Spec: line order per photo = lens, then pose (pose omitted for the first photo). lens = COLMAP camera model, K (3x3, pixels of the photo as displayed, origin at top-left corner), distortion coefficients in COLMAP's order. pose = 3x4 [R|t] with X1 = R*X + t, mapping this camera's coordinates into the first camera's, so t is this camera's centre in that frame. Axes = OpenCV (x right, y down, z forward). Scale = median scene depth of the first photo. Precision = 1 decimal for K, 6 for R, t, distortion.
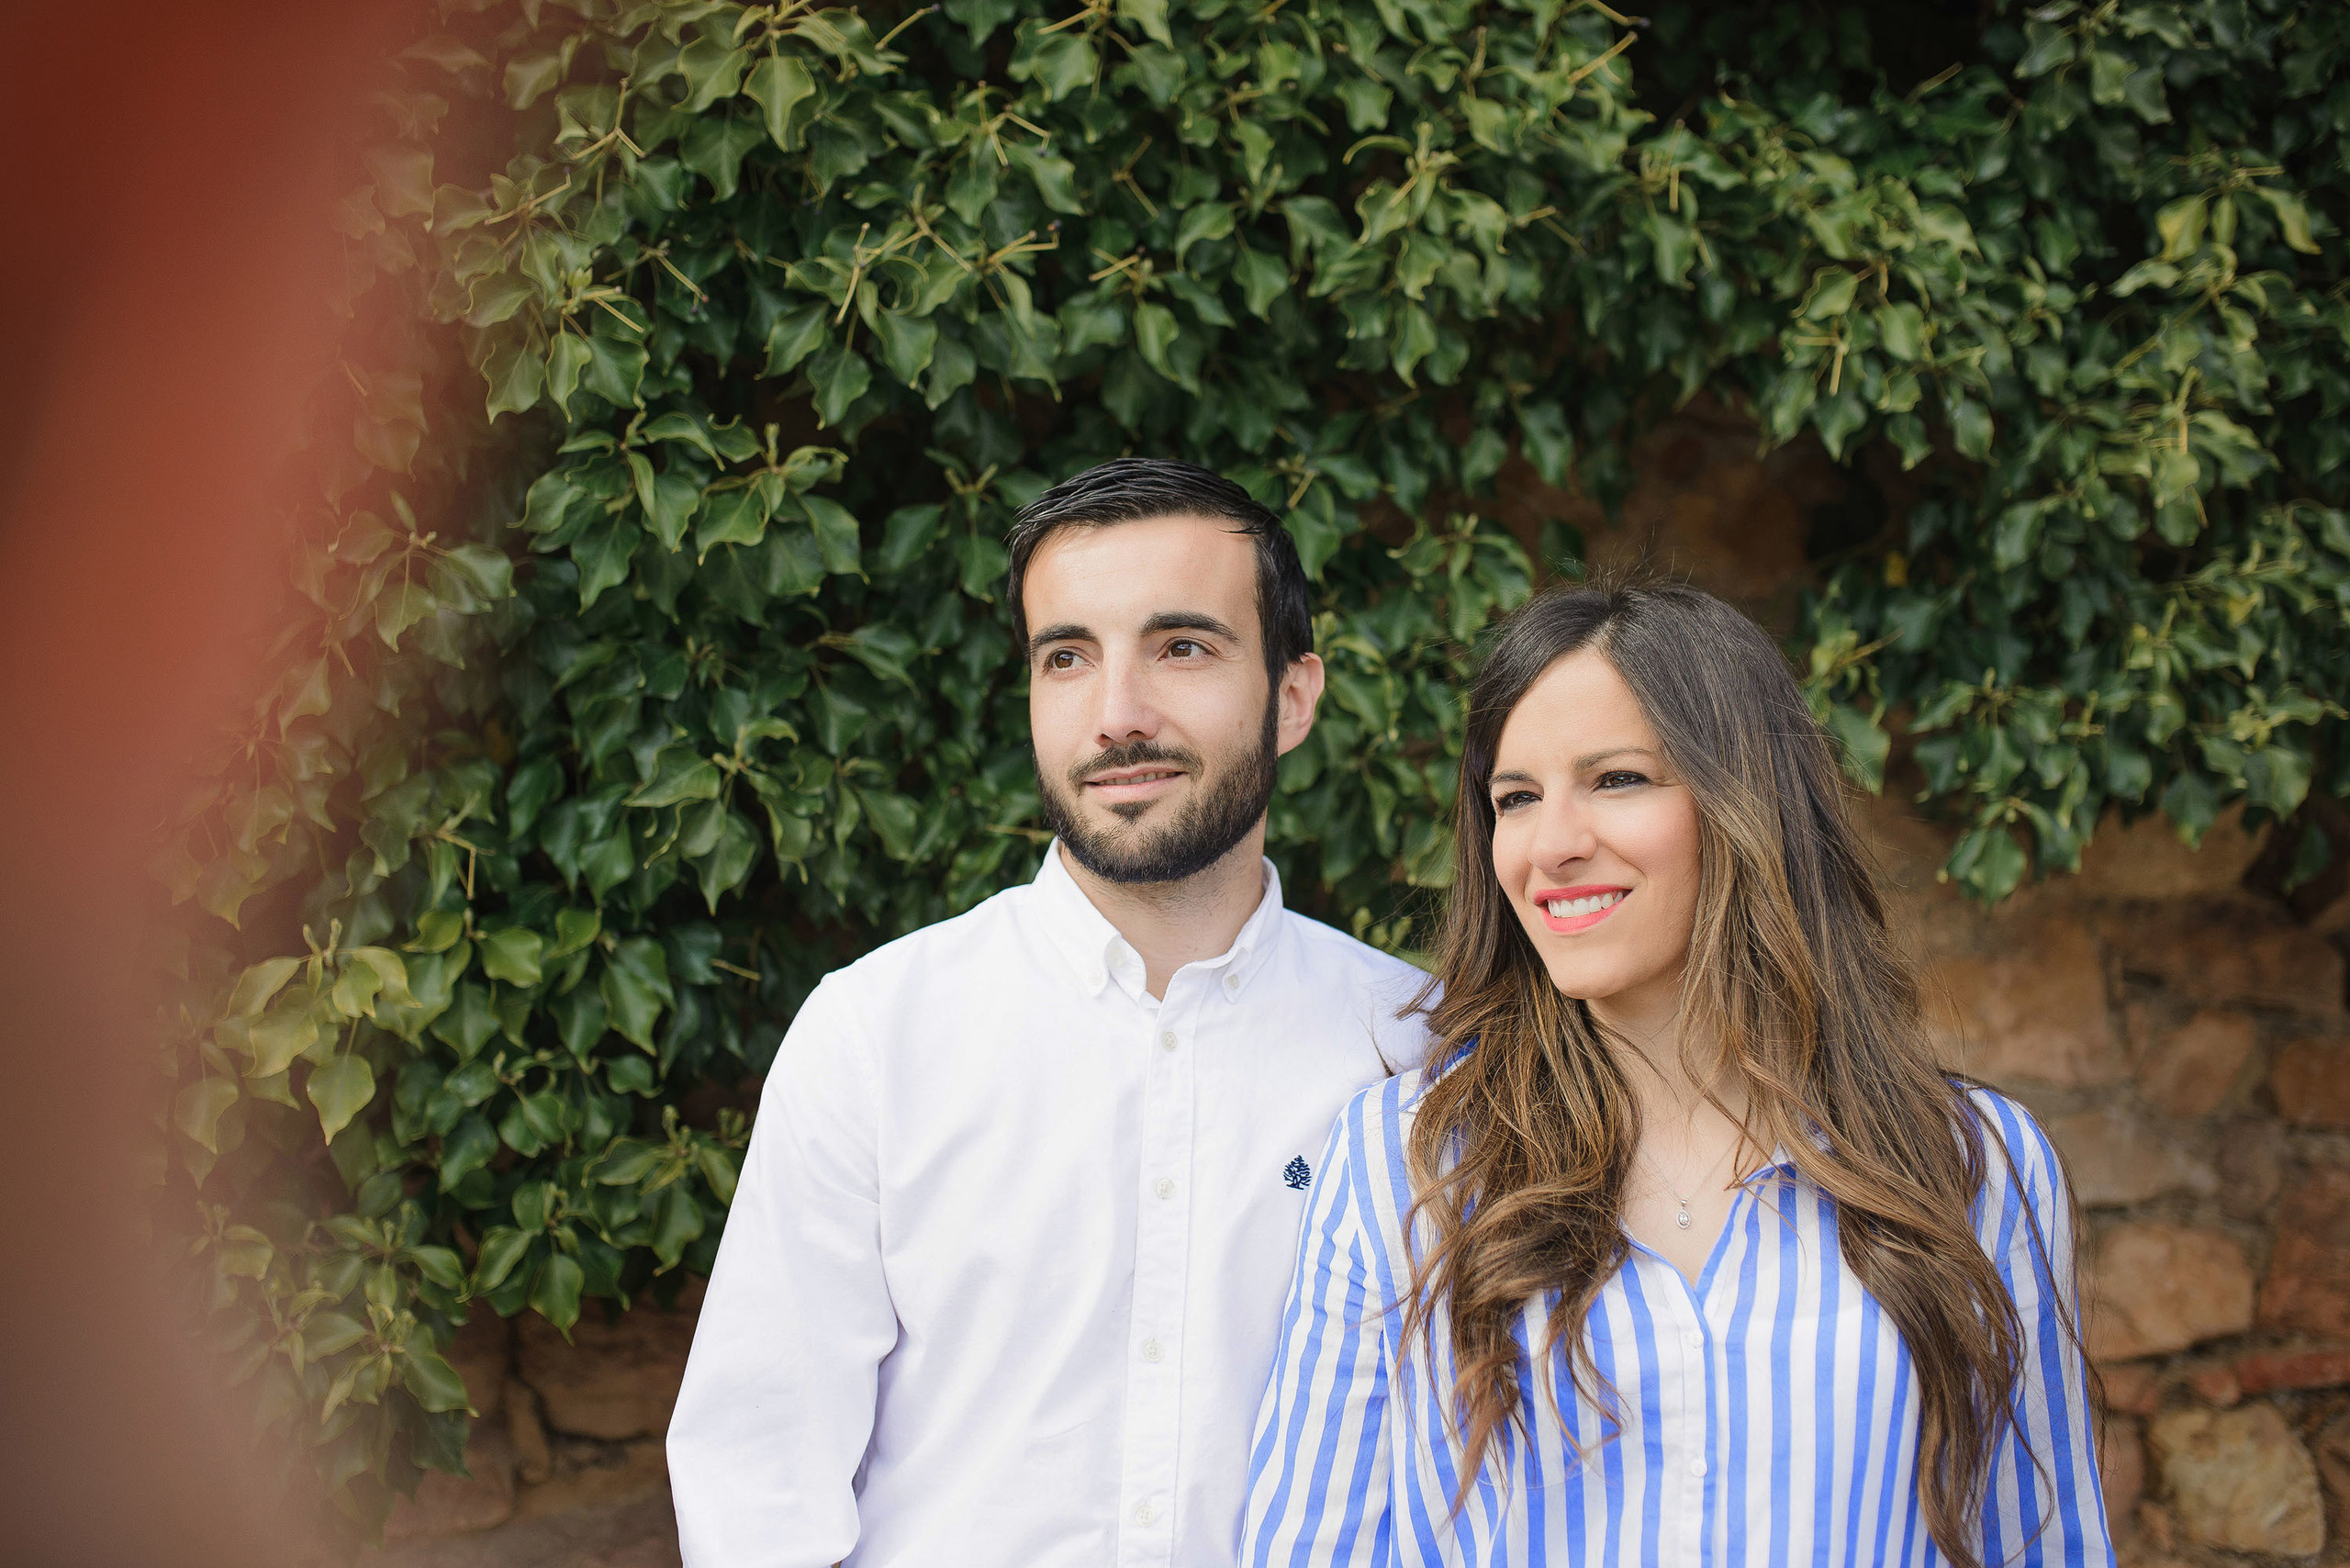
lens RADIAL K [[2930.2, 0, 1399.2], [0, 2930.2, 787.3], [0, 0, 1]] dist [0.135128, -0.729360]
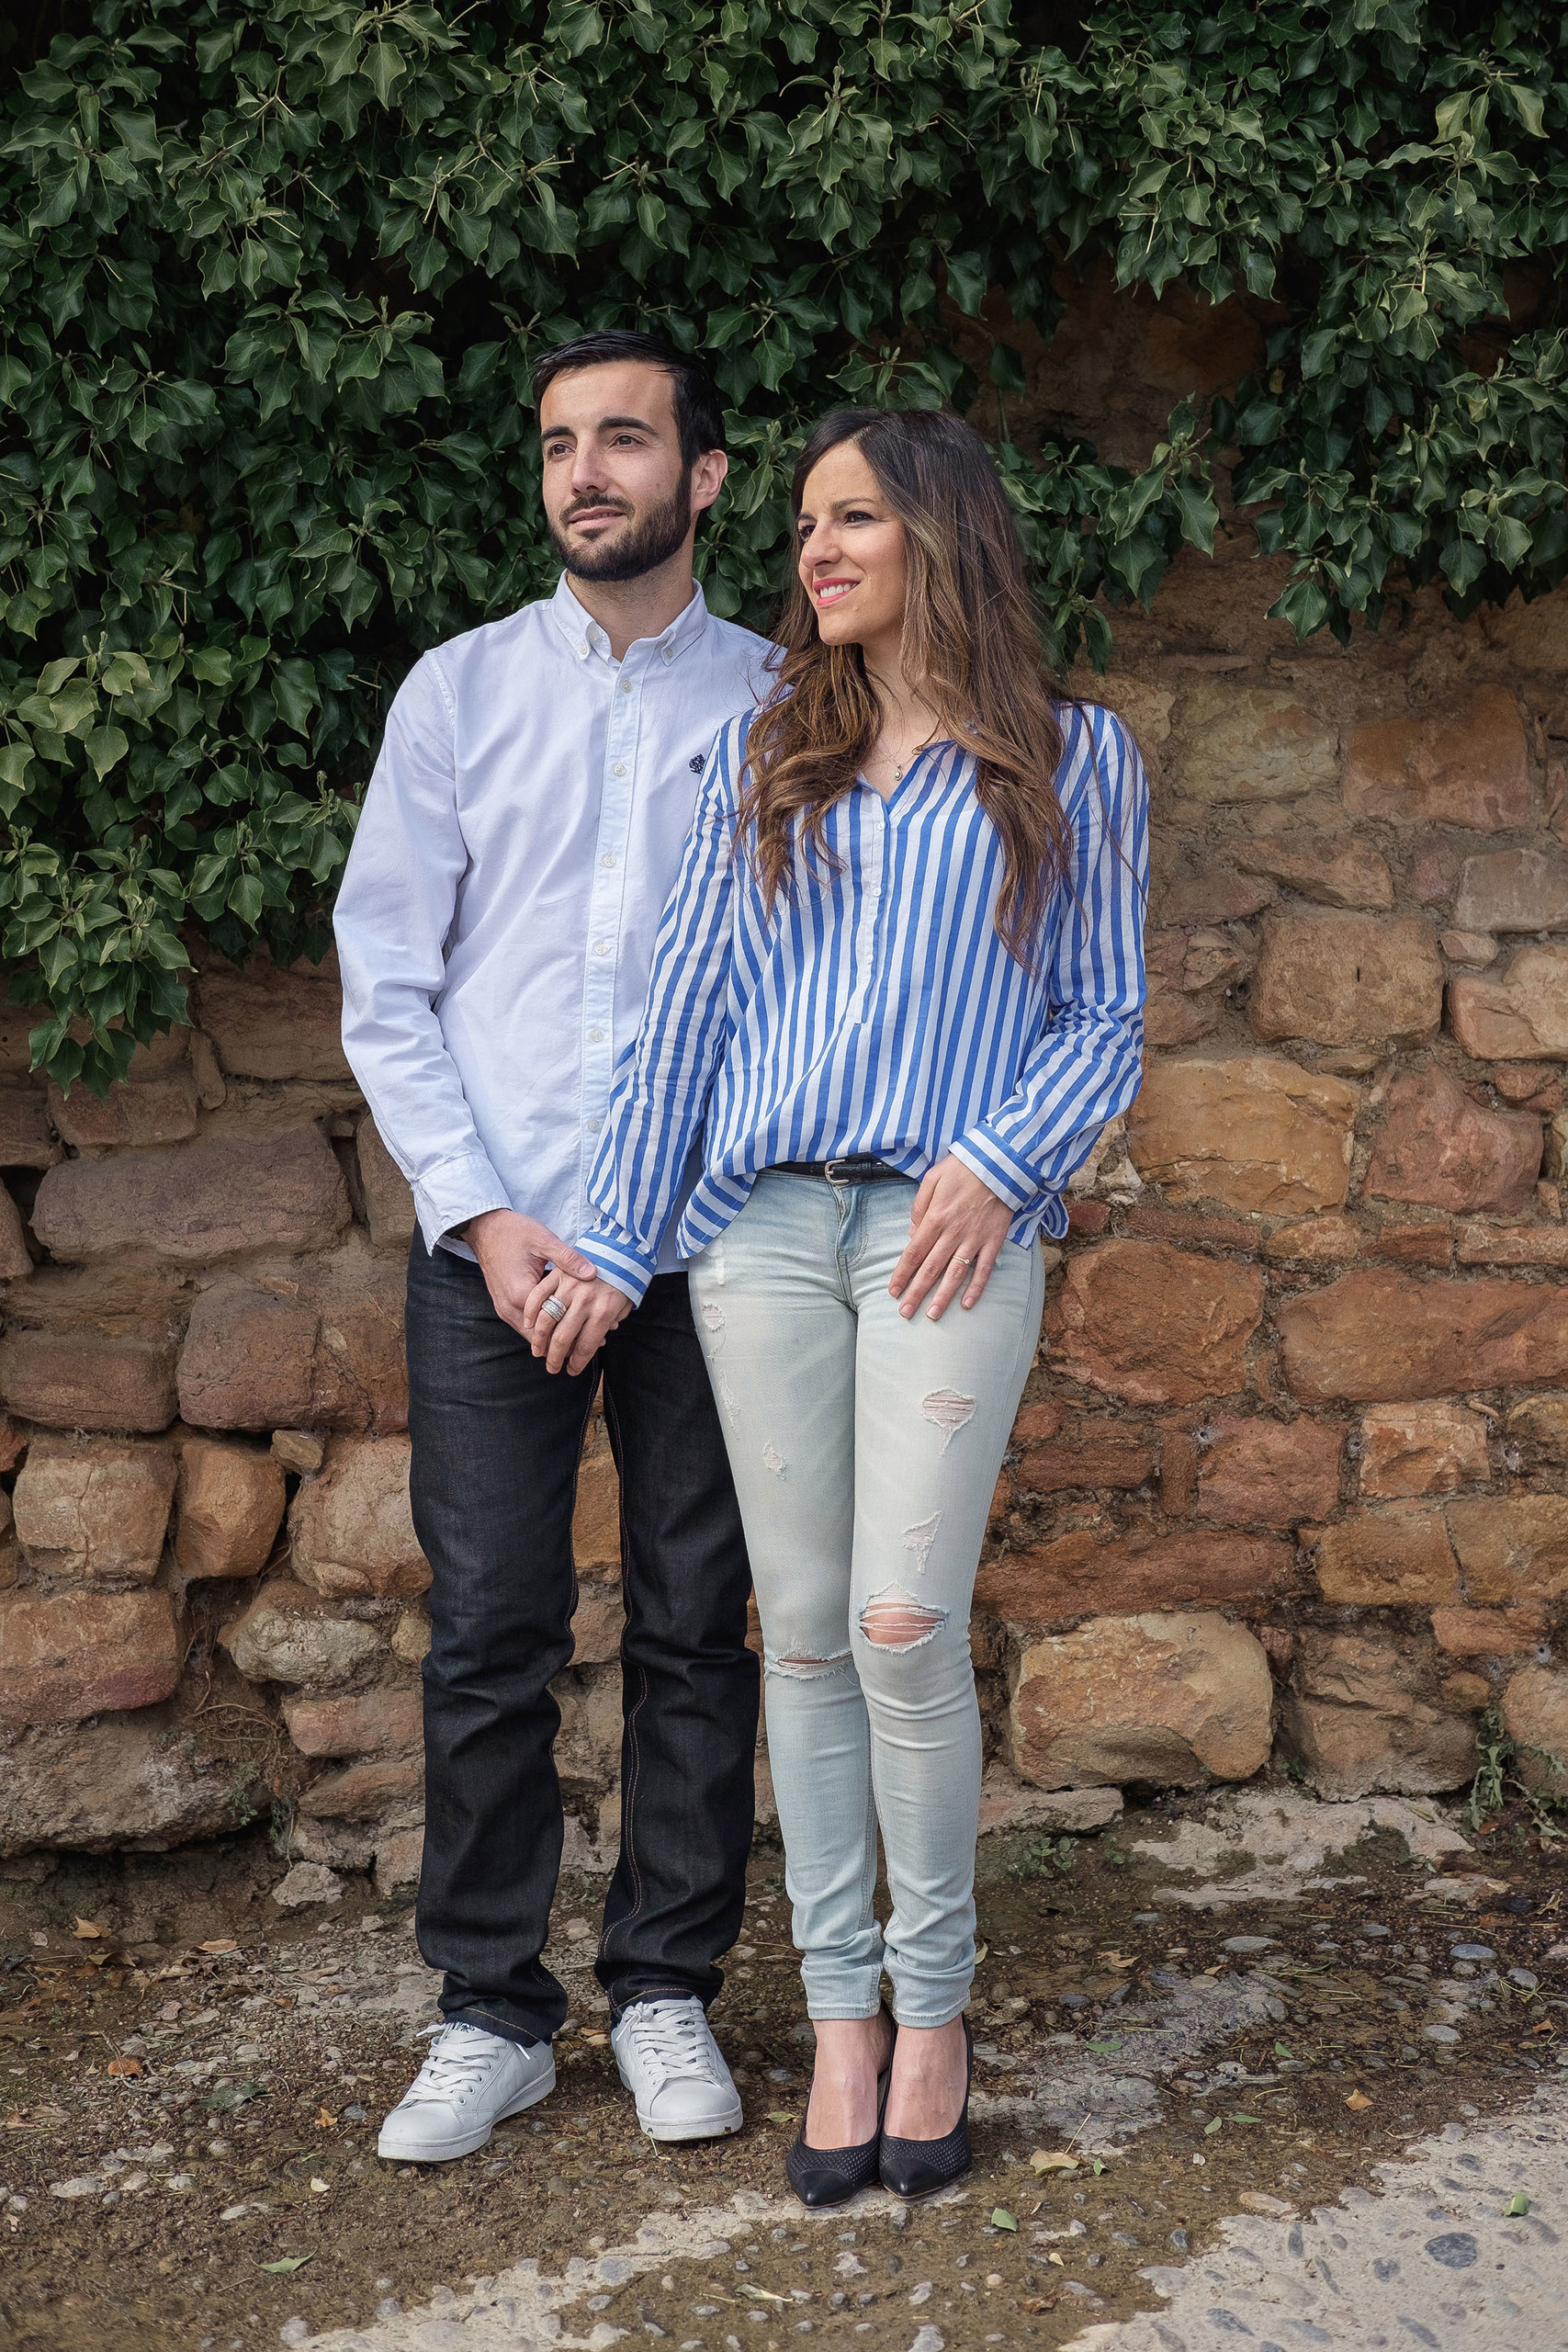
lens RADIAL K [[3767.8, 0, 754.8], [0, 3767.8, 1137.6], [0, 0, 1]] dist [-0.013628, -0.190180]
pose [[0.992769, 0.014662, -0.119142, 0.194280], [0.001267, 0.991177, 0.132541, 0.044706], [0.120034, -0.131734, 0.983991, -0.849205]]
